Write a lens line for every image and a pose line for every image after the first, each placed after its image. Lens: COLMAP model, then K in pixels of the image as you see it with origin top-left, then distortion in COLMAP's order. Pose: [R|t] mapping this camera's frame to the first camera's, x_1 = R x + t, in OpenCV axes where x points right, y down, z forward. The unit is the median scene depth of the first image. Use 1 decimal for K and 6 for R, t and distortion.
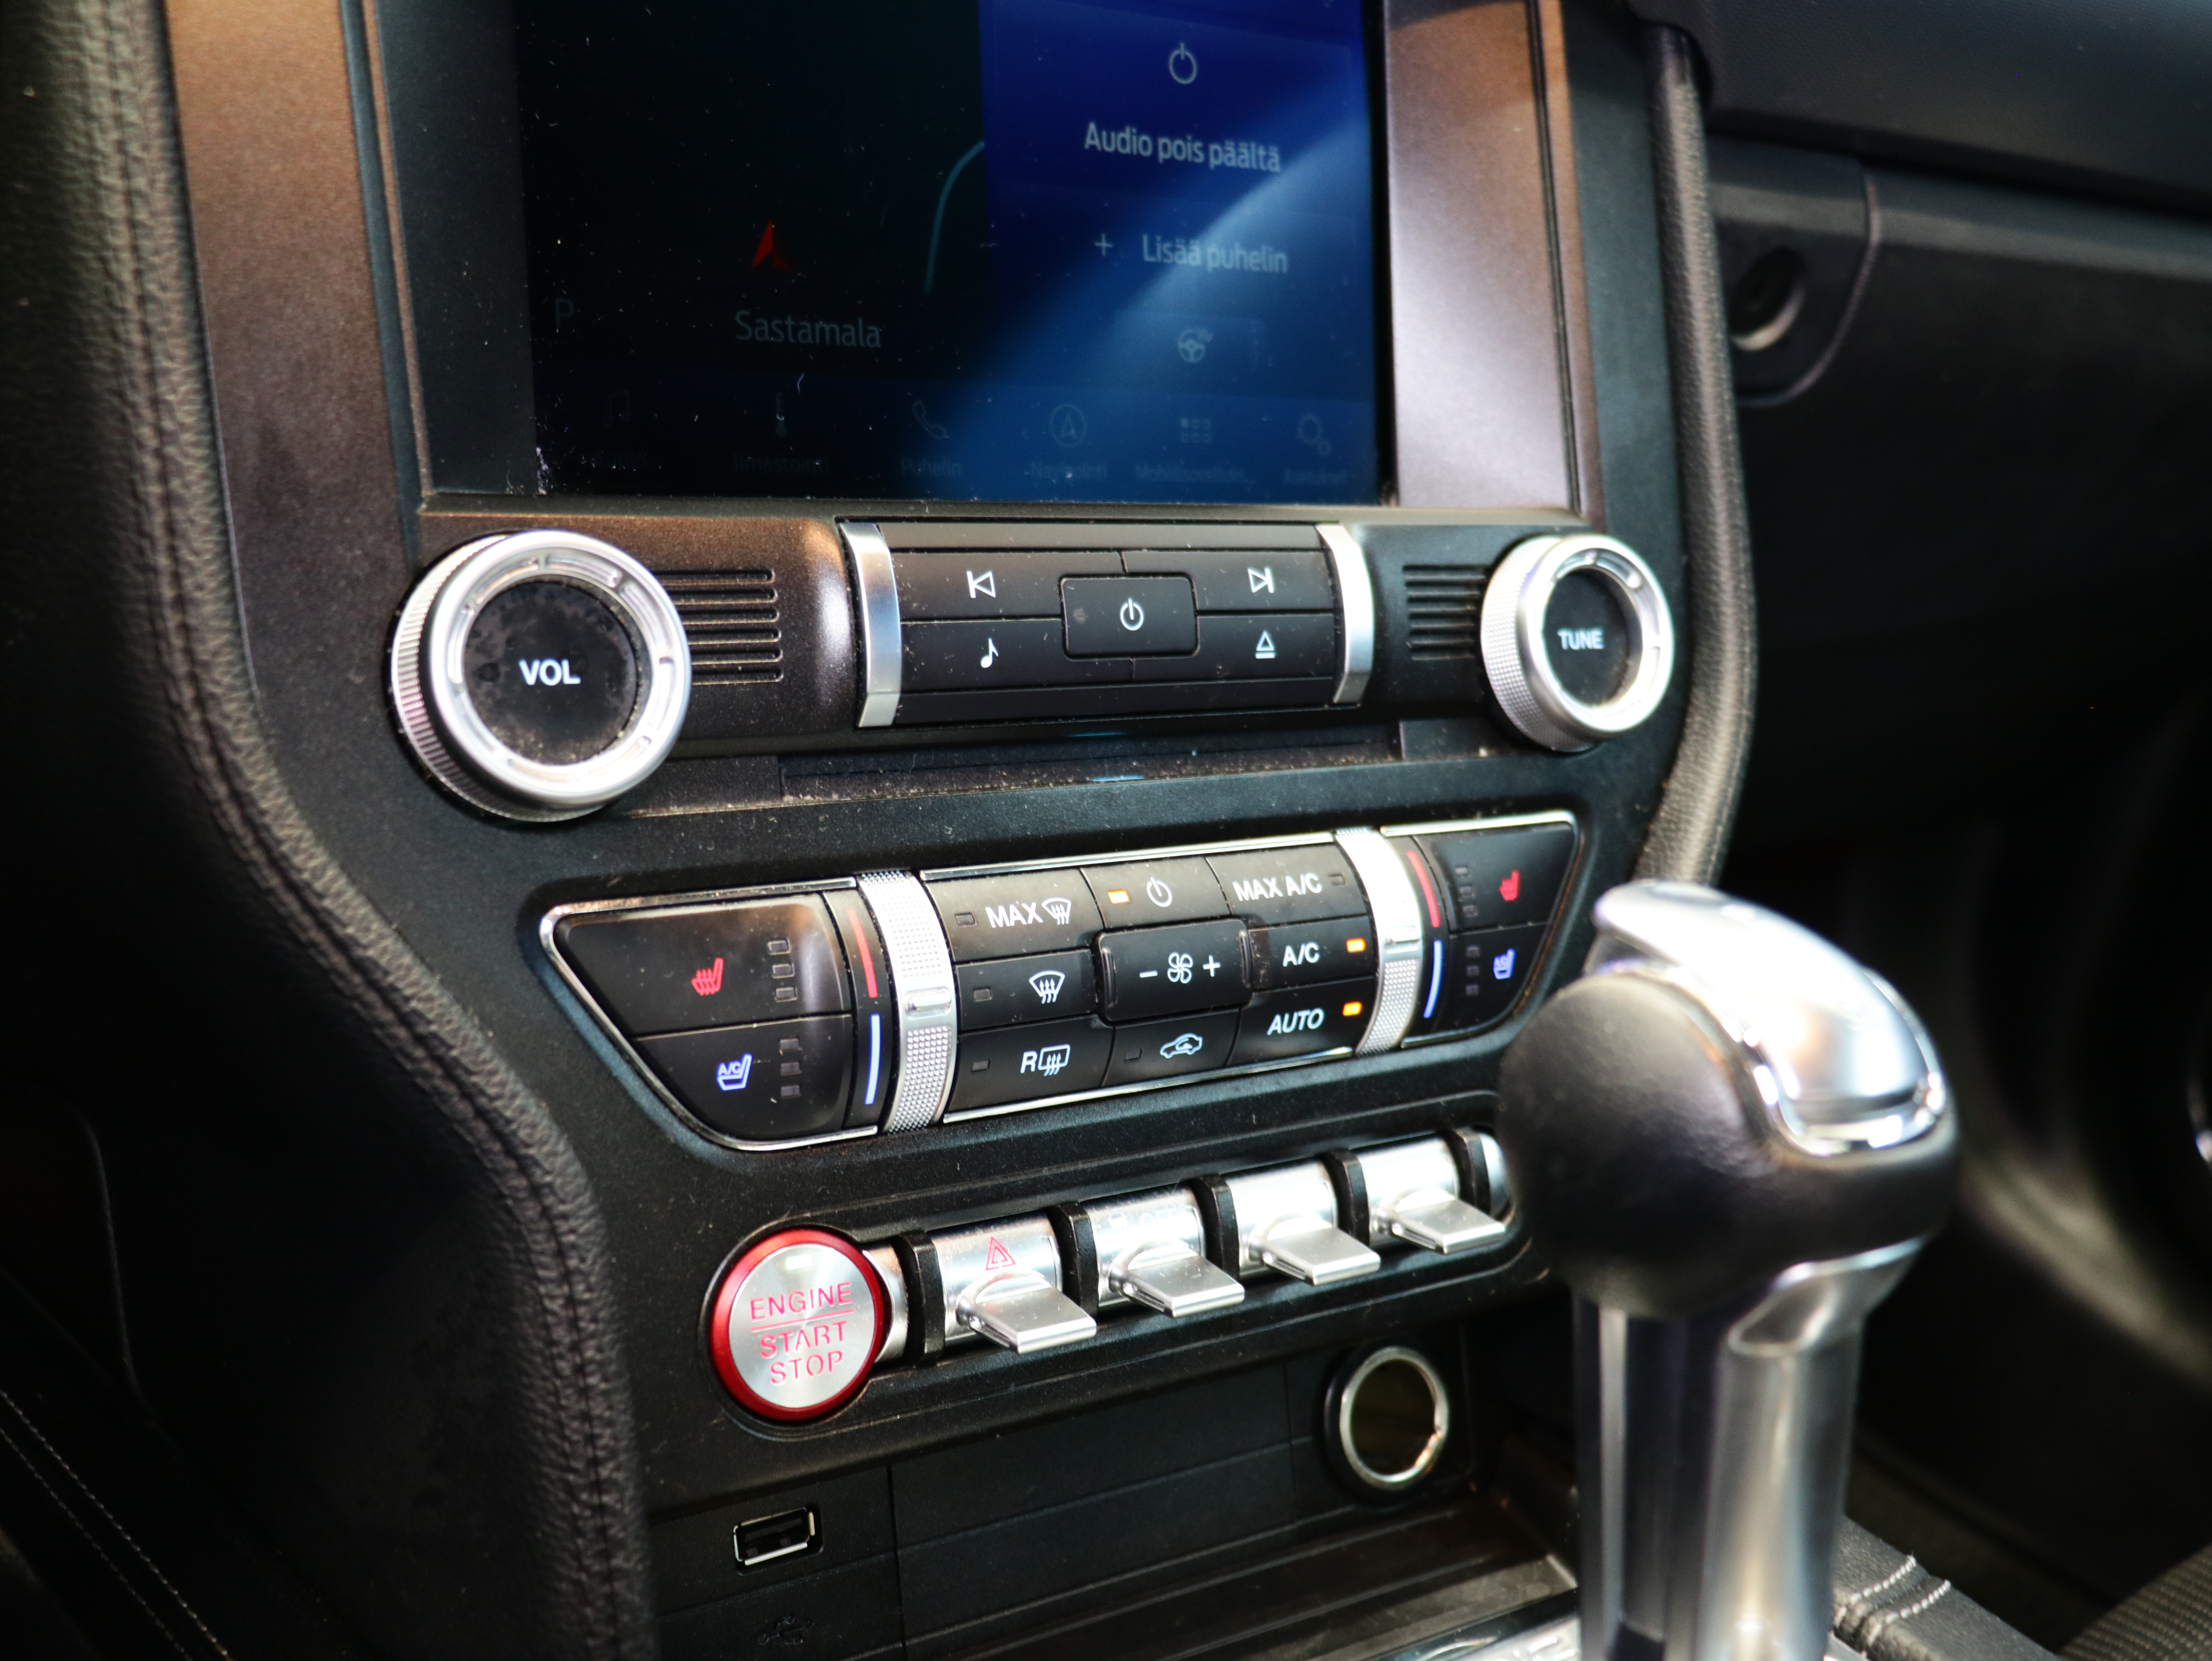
lens RADIAL K [[2235.1, 0, 1102.2], [0, 2235.1, 833.2], [0, 0, 1]] dist [-0.012252, 0.000000]
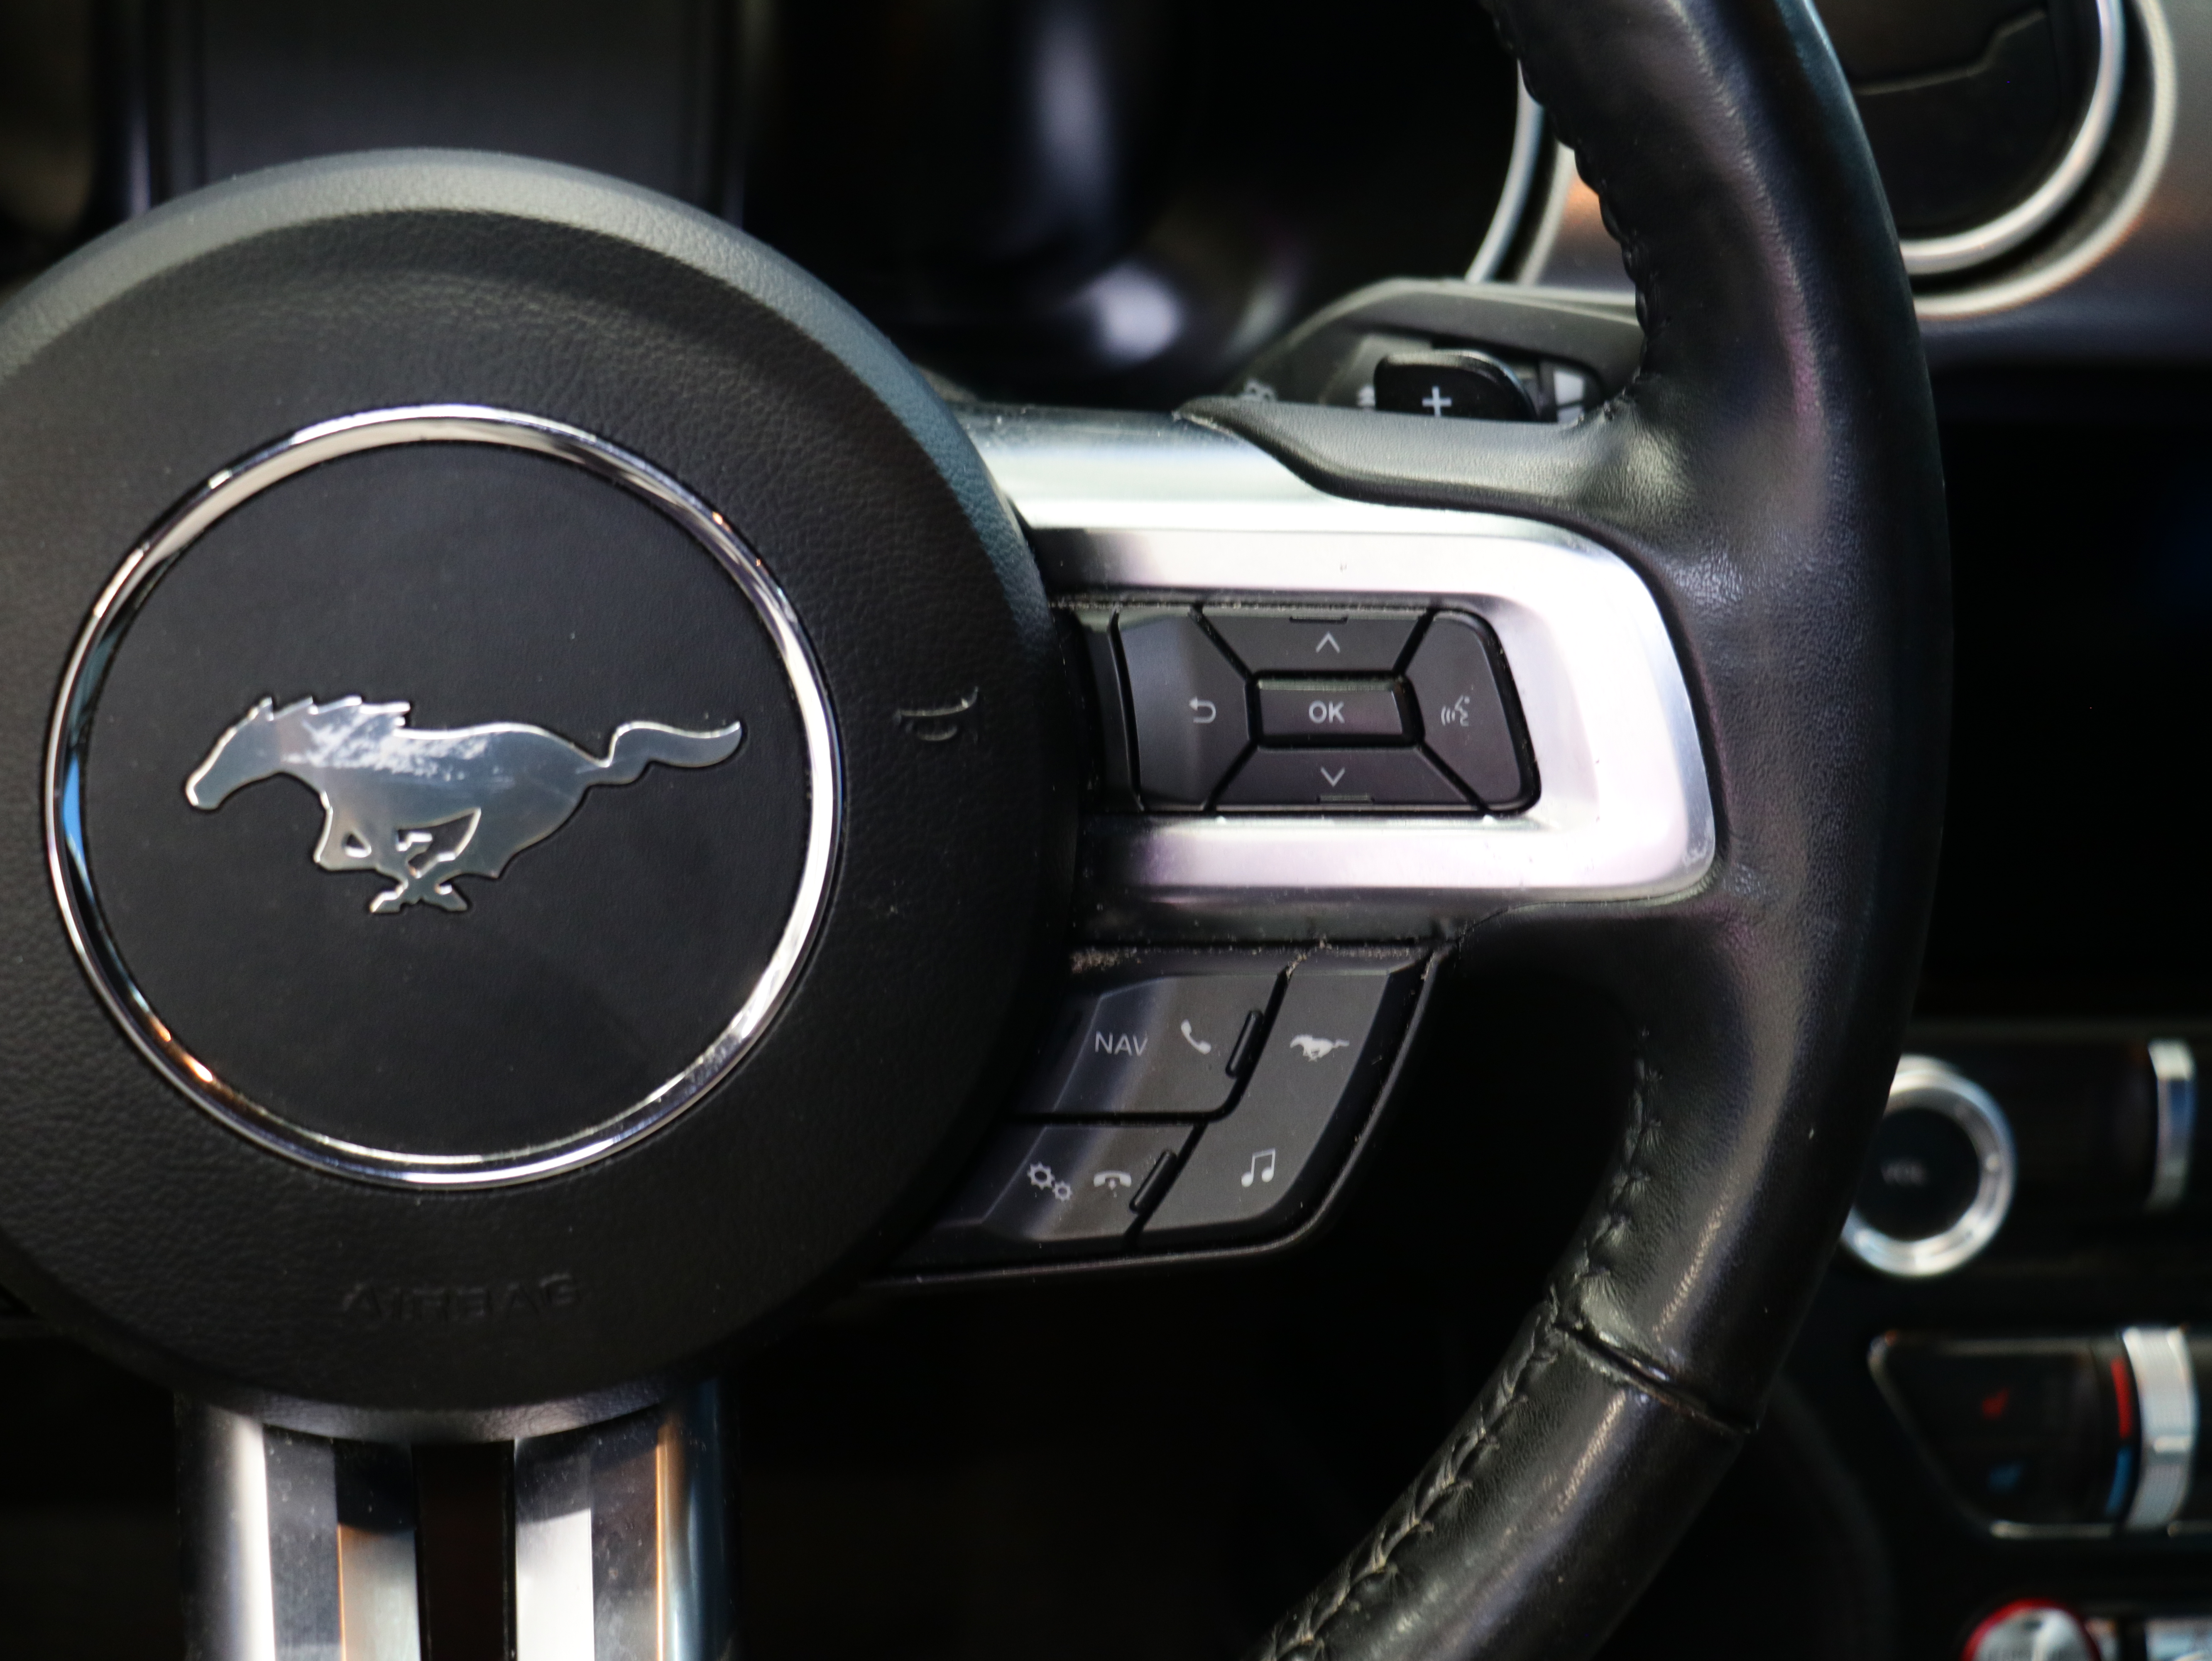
lens RADIAL K [[3490.2, 0, 1062.1], [0, 3490.2, 829.3], [0, 0, 1]] dist [-0.023878, 0.000000]
pose [[0.904166, 0.141835, -0.402948, 0.092329], [-0.096669, 0.986736, 0.130411, -0.437215], [0.416101, -0.078961, 0.905884, -0.943900]]
